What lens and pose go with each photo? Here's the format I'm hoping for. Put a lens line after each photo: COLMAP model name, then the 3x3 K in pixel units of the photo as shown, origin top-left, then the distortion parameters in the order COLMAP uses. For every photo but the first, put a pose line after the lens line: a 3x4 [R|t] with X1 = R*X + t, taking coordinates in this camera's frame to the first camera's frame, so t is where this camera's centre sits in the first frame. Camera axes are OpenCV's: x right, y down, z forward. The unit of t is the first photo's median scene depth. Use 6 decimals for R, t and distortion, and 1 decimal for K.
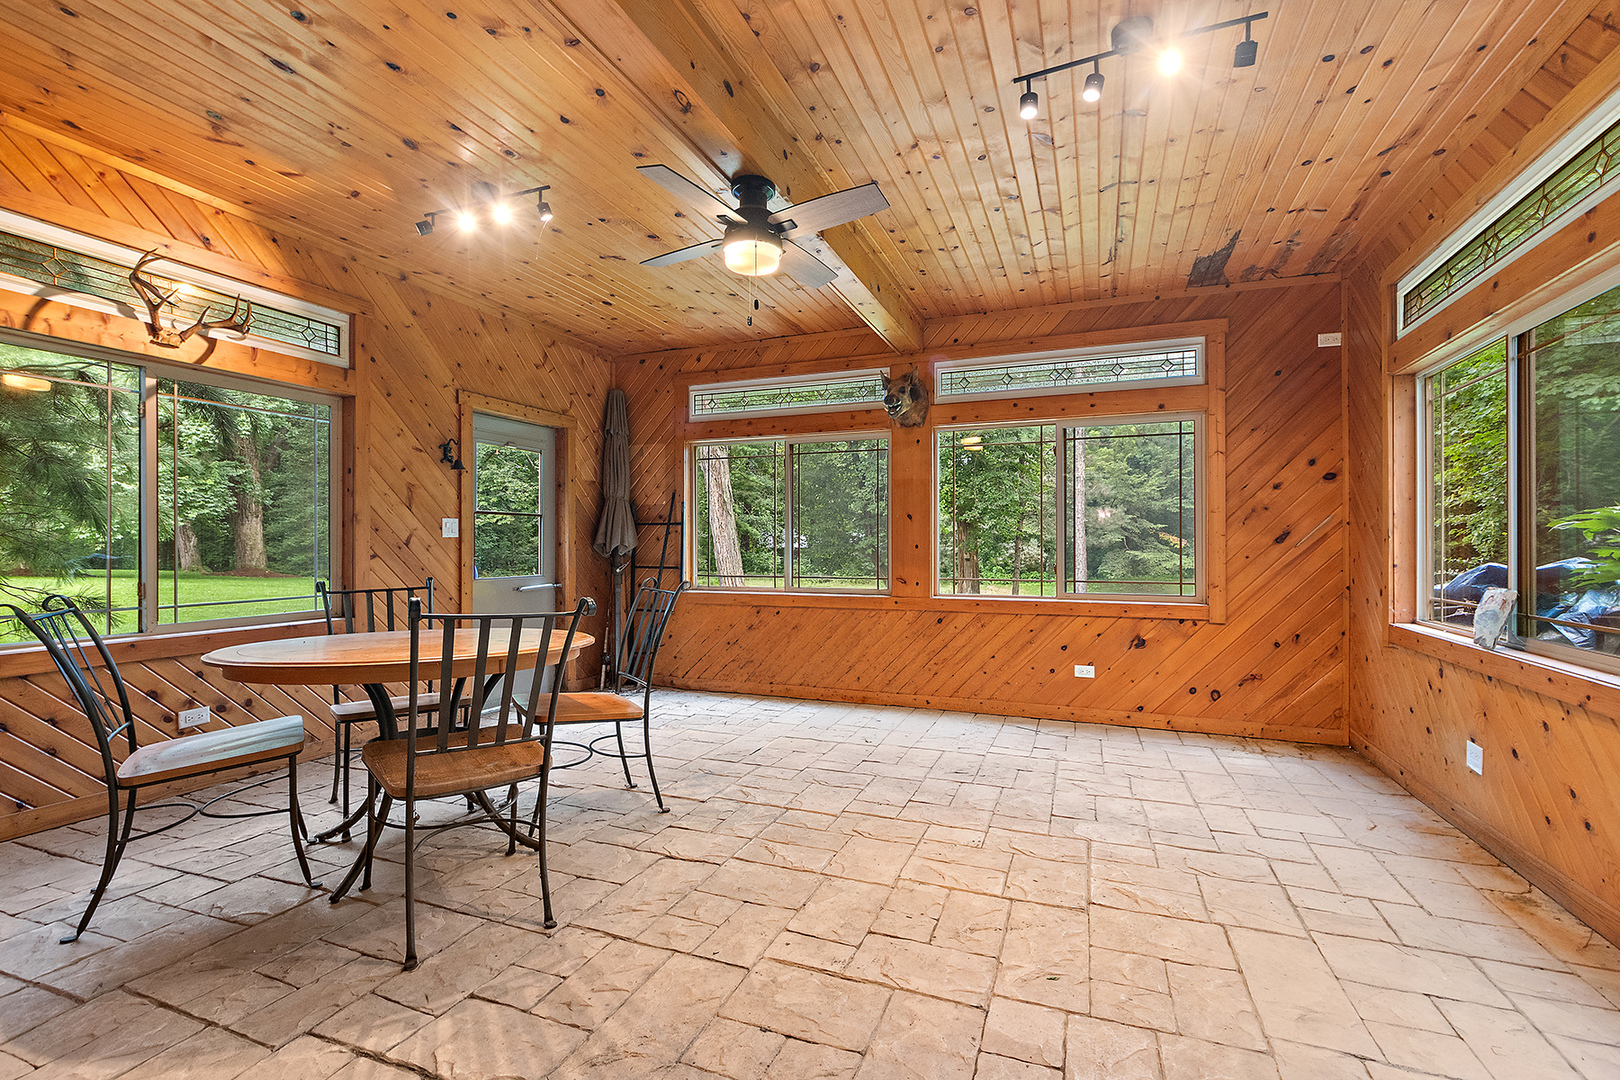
lens RADIAL K [[725.8, 0, 802.4], [0, 725.8, 543.4], [0, 0, 1]] dist [-0.001946, -0.002490]
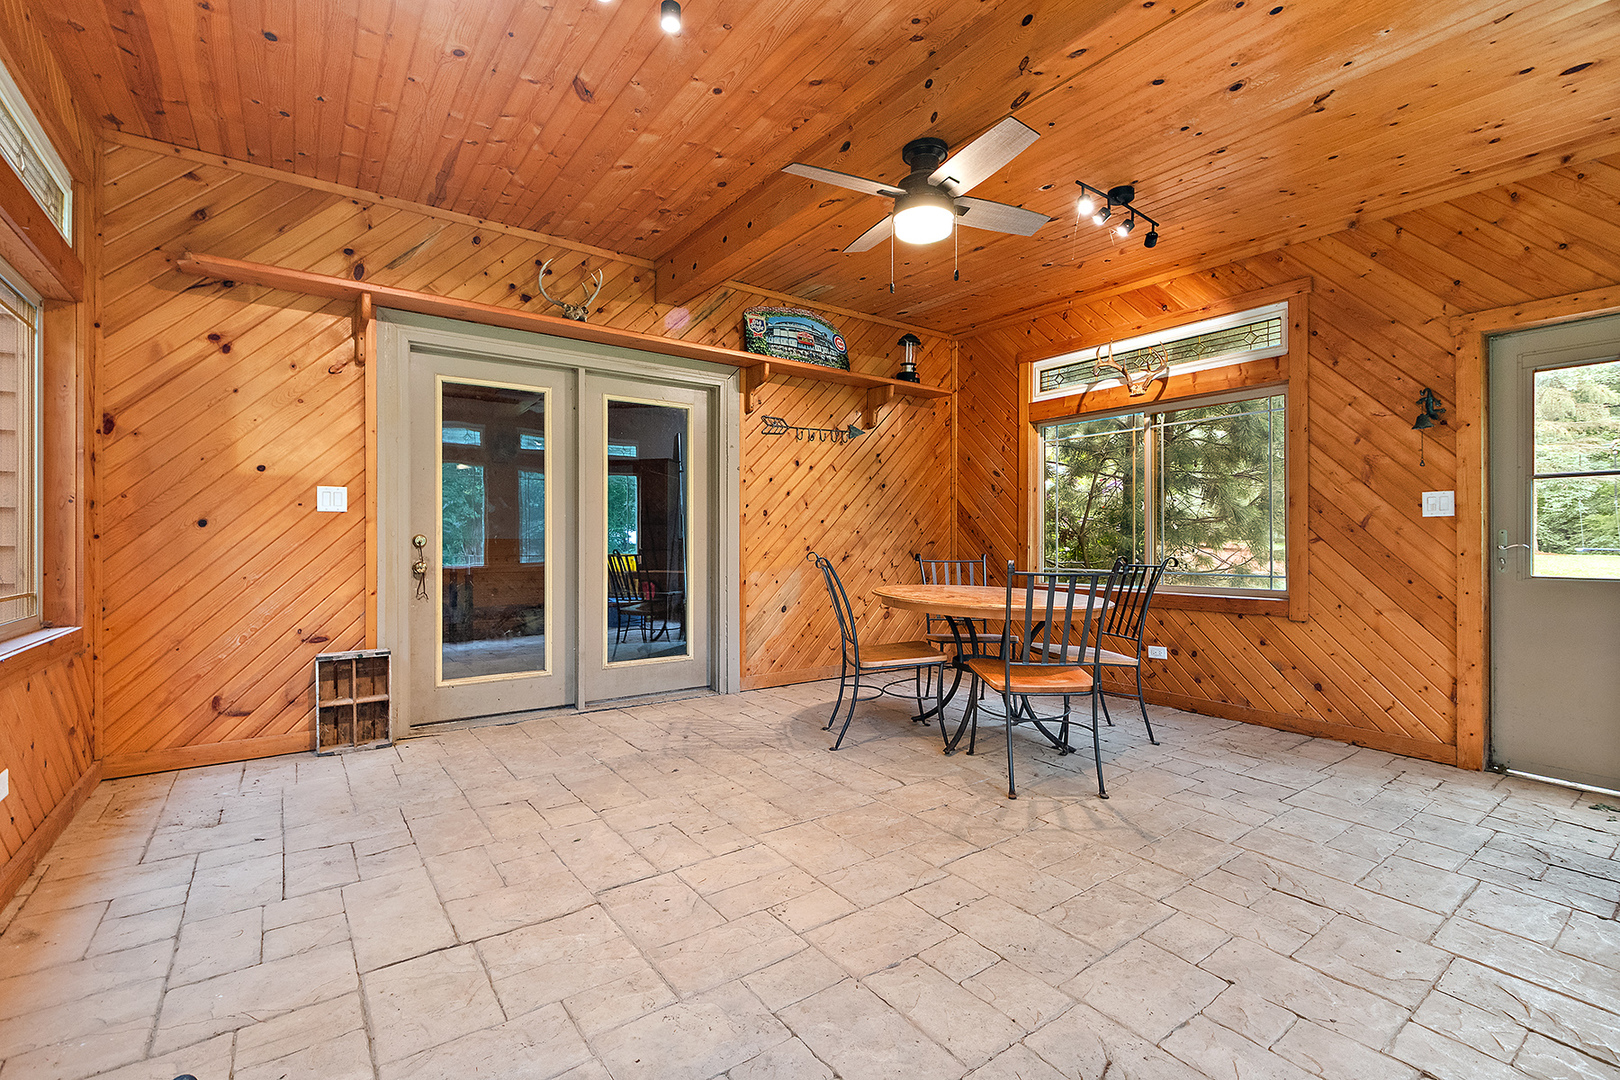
lens RADIAL K [[725.8, 0, 807.9], [0, 725.8, 539.5], [0, 0, 1]] dist [-0.001946, -0.002490]
pose [[-0.539496, -0.003591, -0.841981, 0.777974], [0.000383, 0.999990, -0.004510, 0.029989], [0.841988, -0.002755, -0.539489, 1.301096]]
